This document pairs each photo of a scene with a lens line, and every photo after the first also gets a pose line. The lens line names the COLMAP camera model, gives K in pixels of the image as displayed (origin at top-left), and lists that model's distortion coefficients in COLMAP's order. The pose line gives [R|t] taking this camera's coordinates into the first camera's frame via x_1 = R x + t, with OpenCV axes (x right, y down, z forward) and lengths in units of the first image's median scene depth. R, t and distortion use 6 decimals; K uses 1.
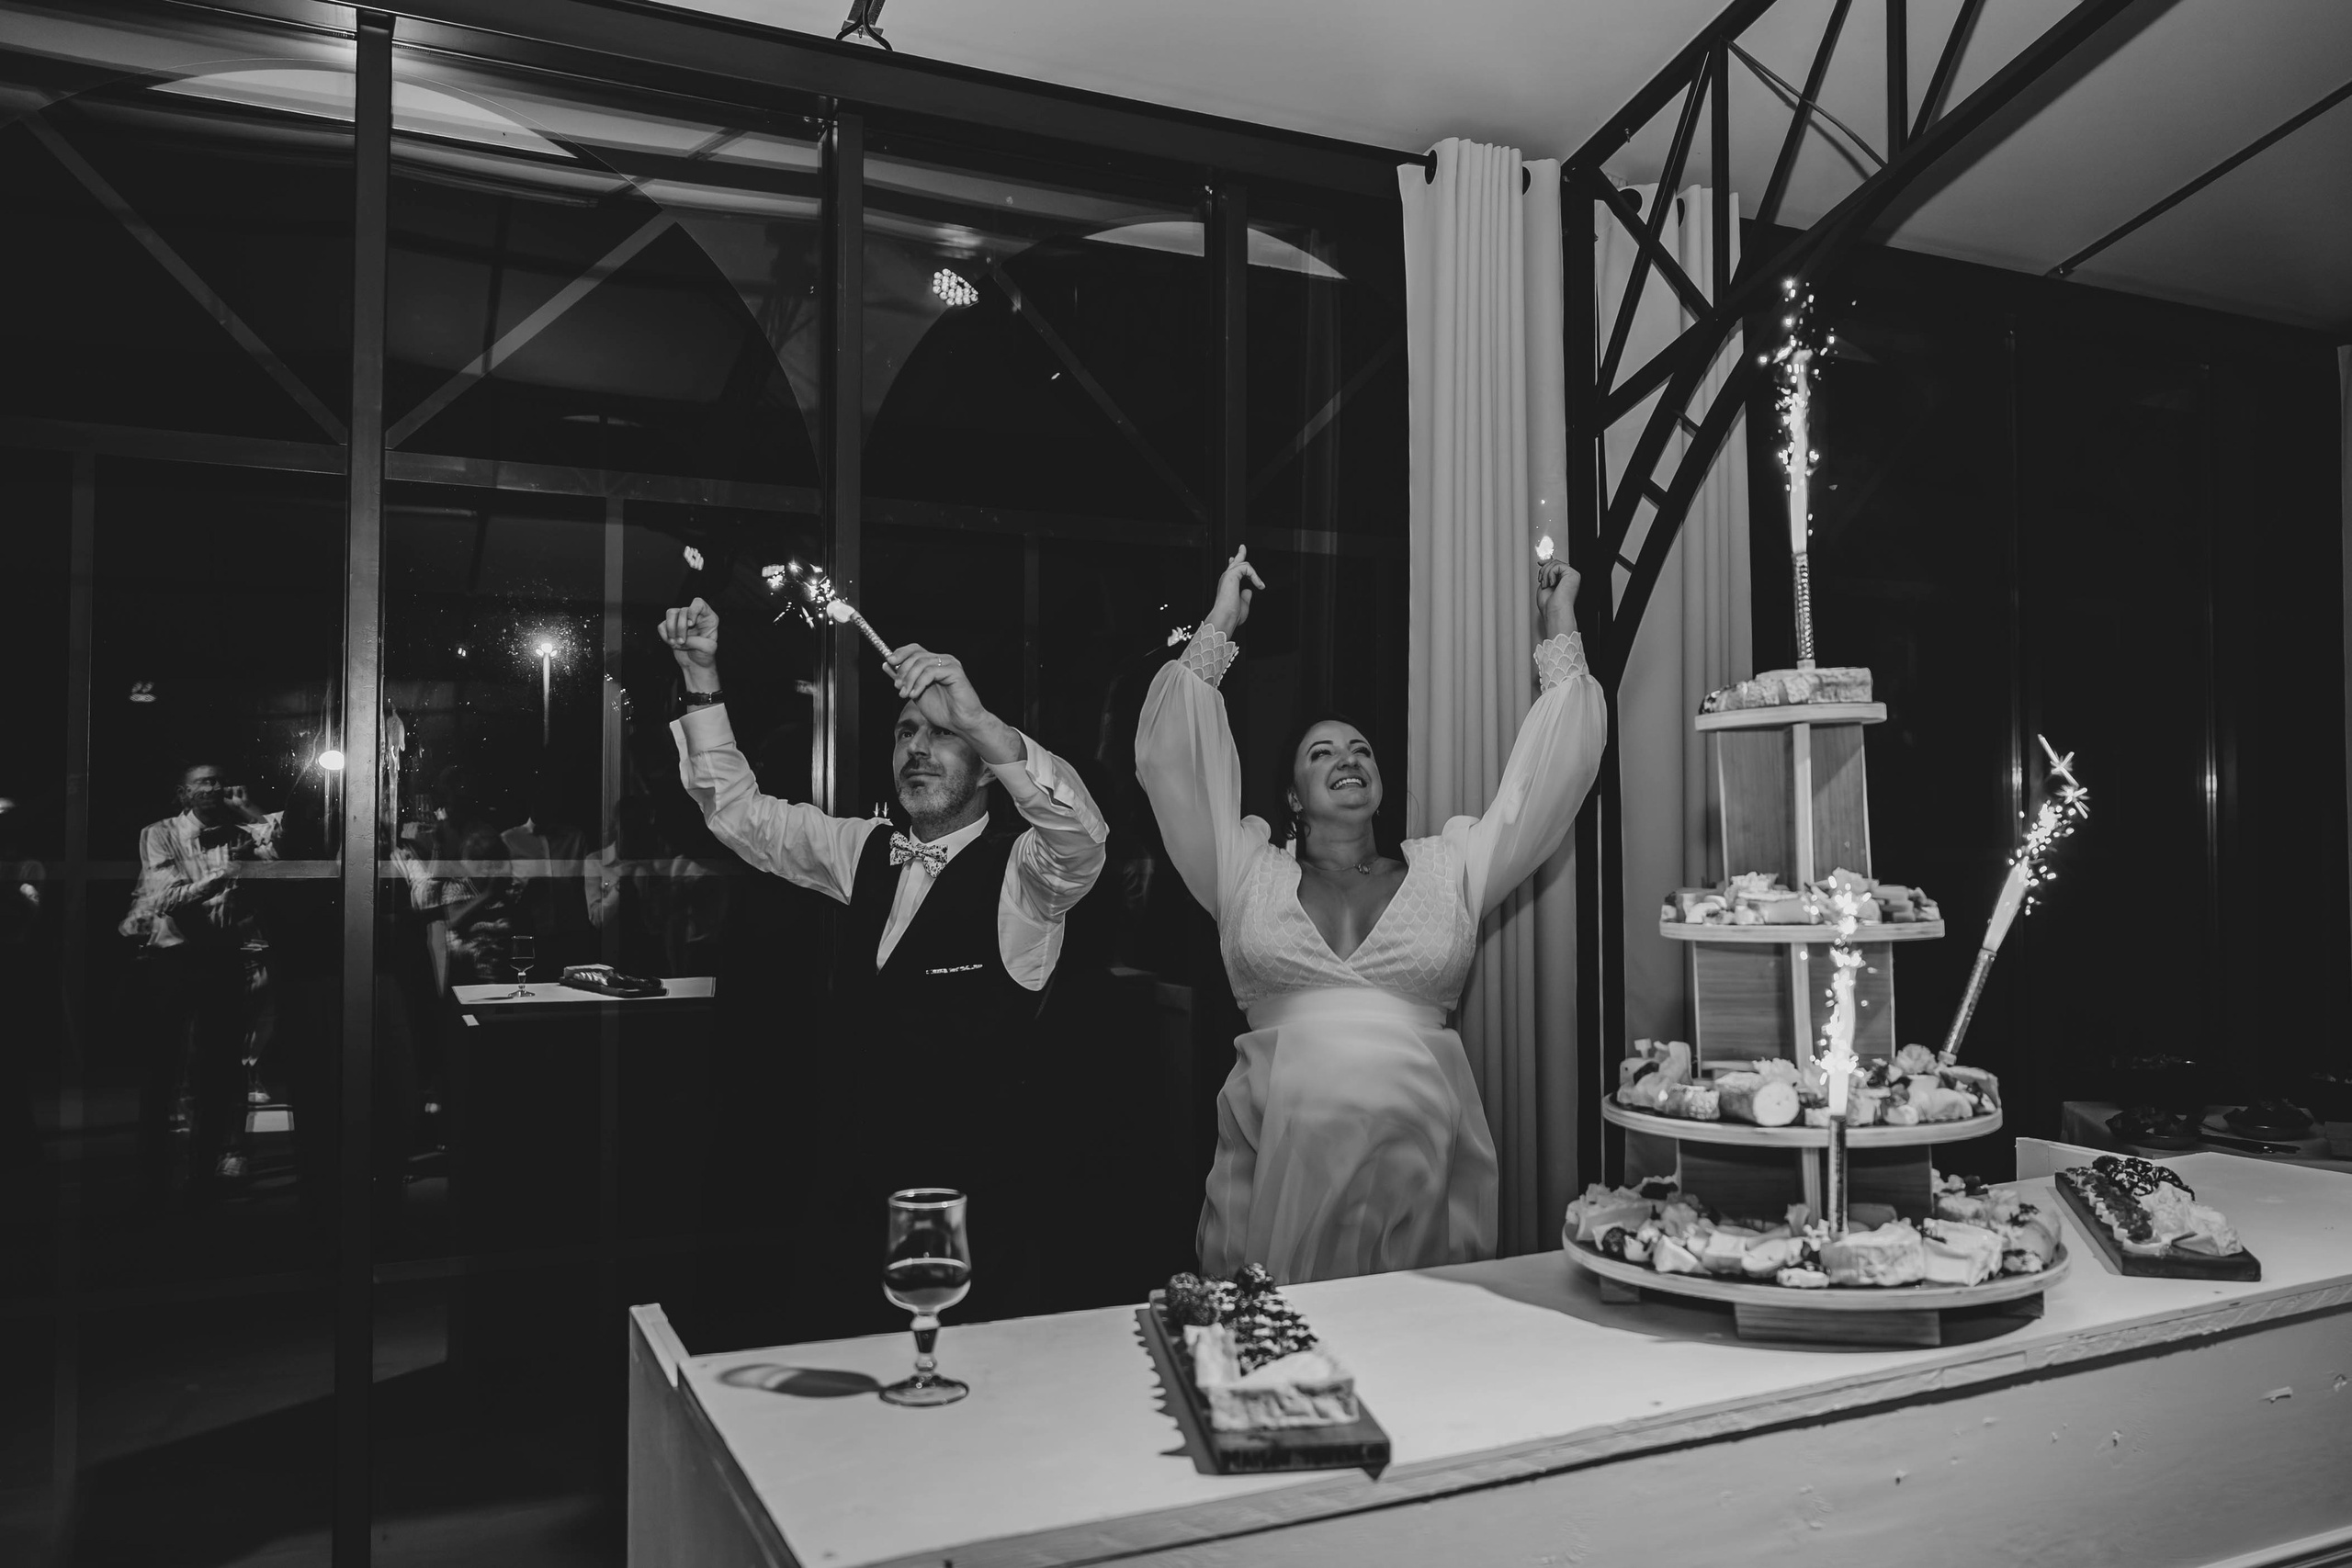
lens RADIAL K [[1686.8, 0, 1176.0], [0, 1686.8, 784.0], [0, 0, 1]] dist [-0.008810, -0.000122]
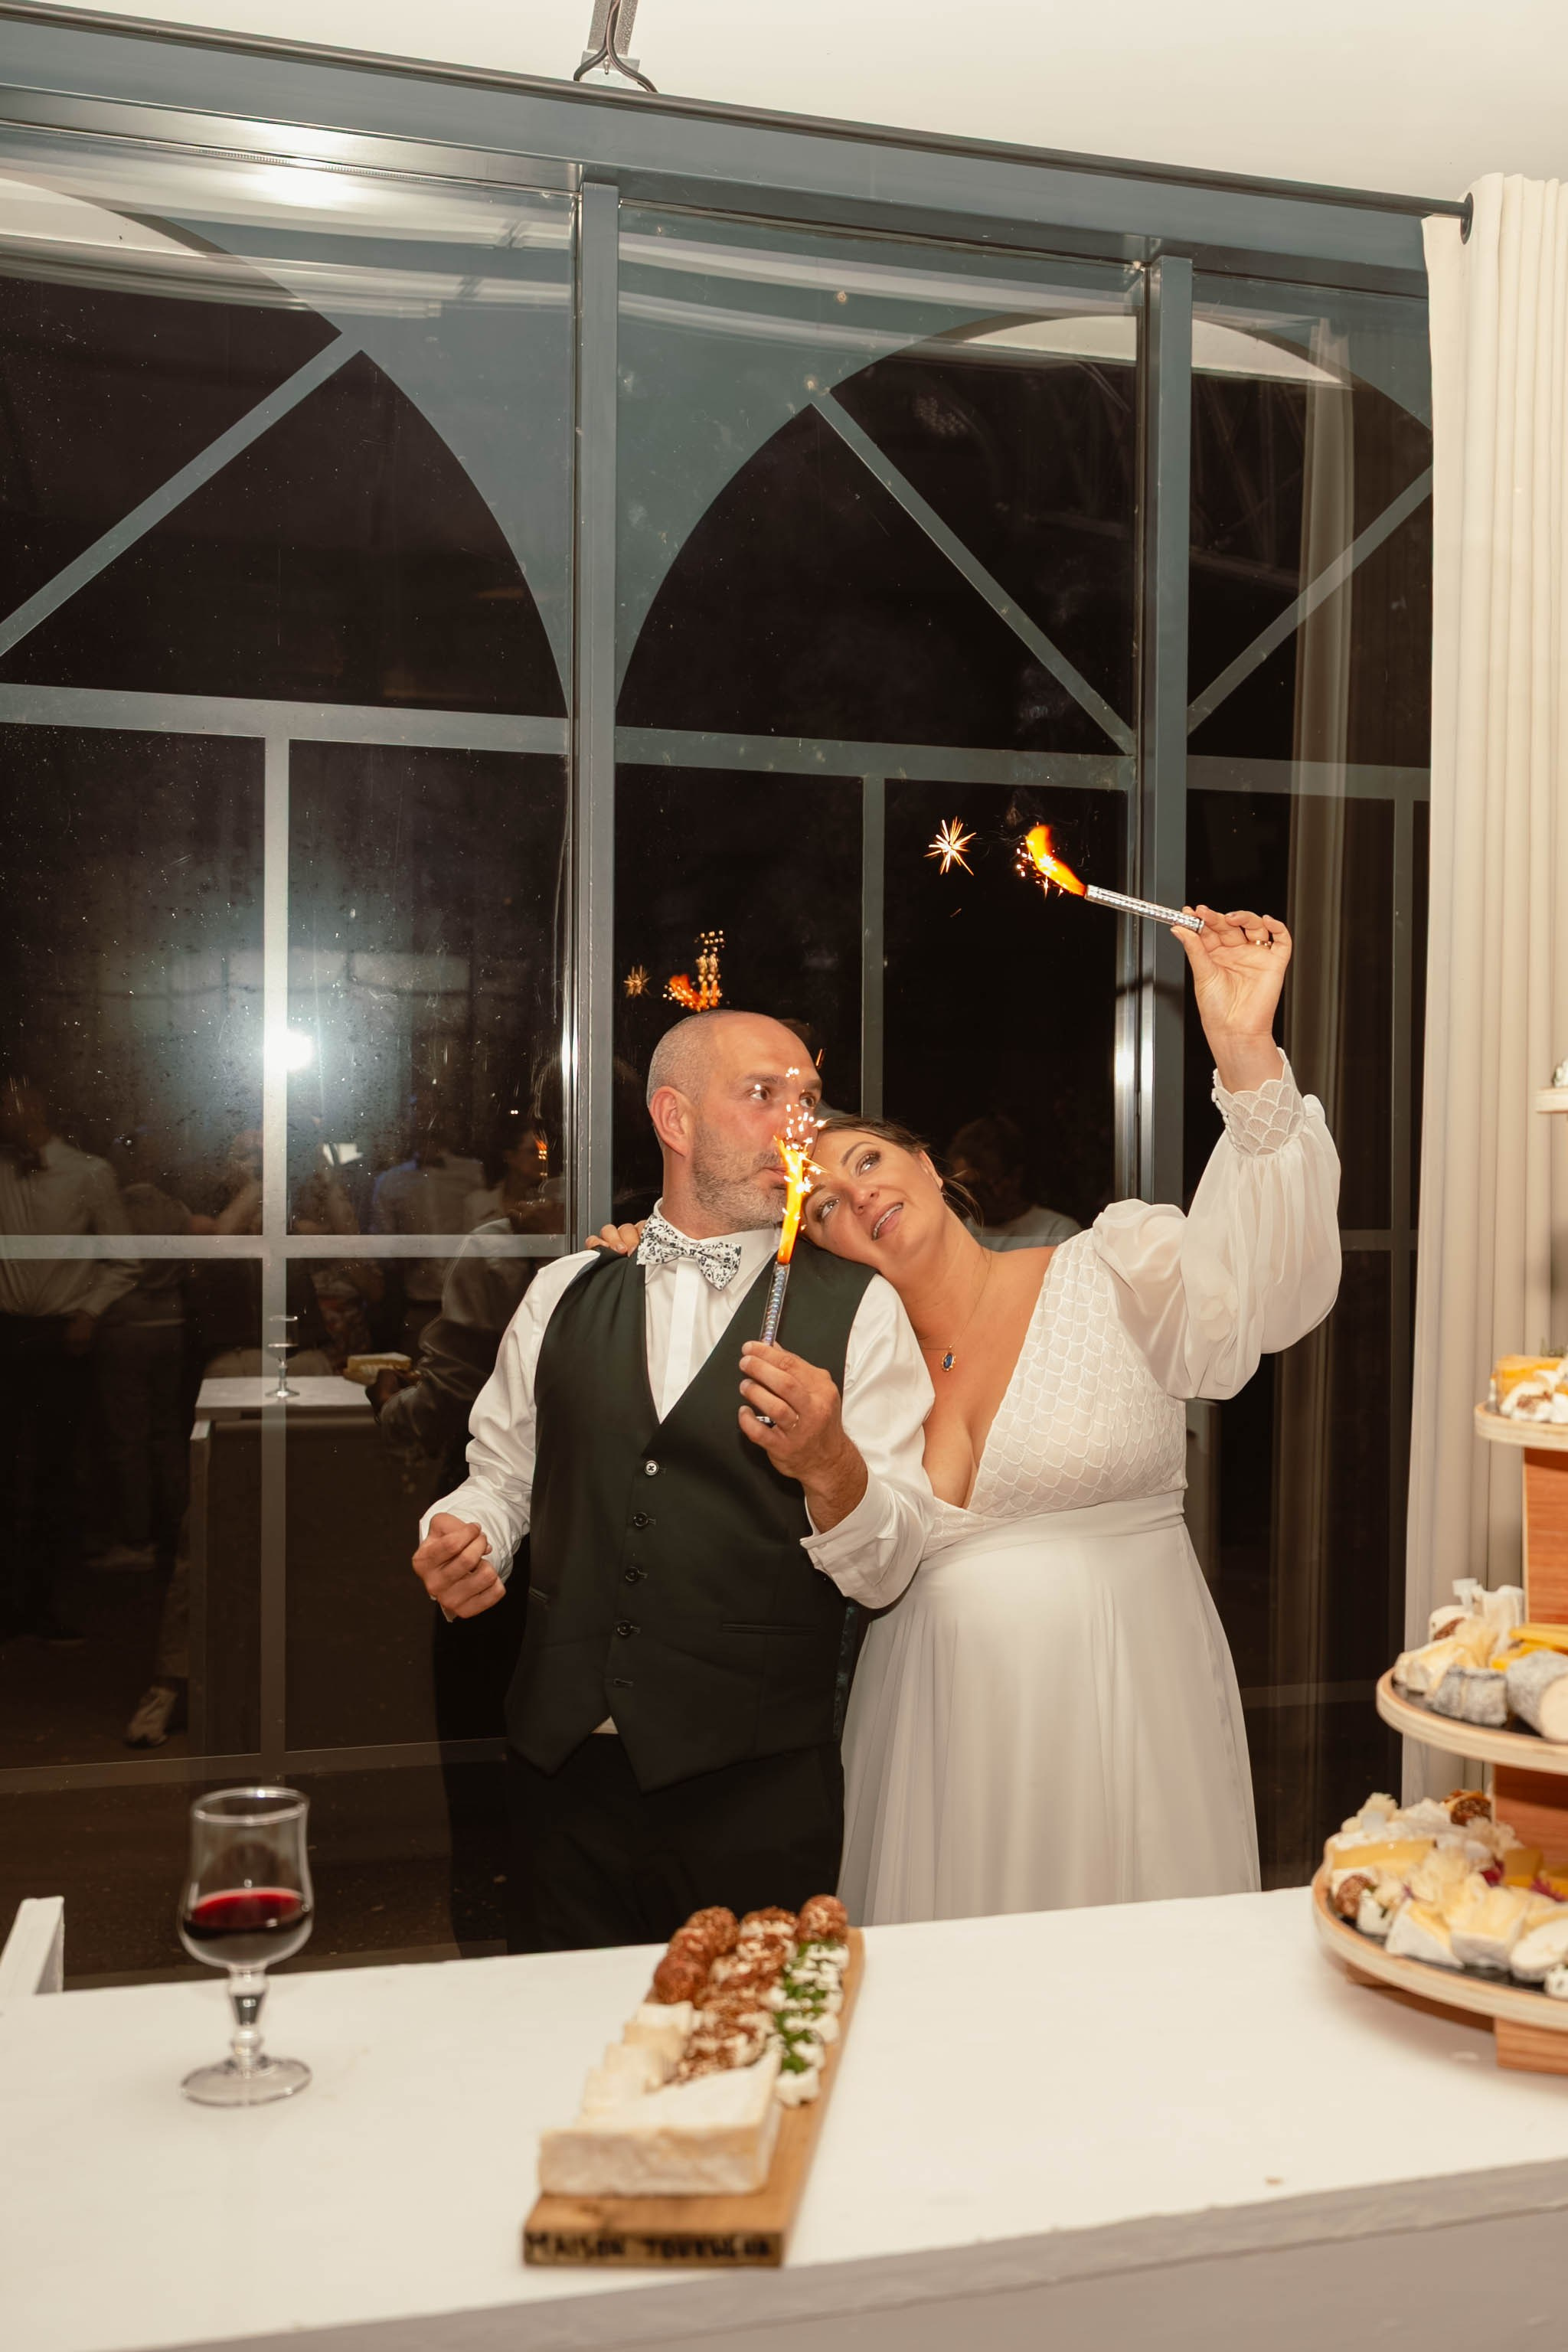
lens RADIAL K [[2333.5, 0, 976.0], [0, 2333.5, 1179.2], [0, 0, 1]] dist [-0.006003, -0.001746]
pose [[0.989859, 0.010015, -0.141702, 0.239009], [-0.004601, 0.999249, 0.038480, -0.042625], [0.141981, -0.037438, 0.989161, 0.087976]]
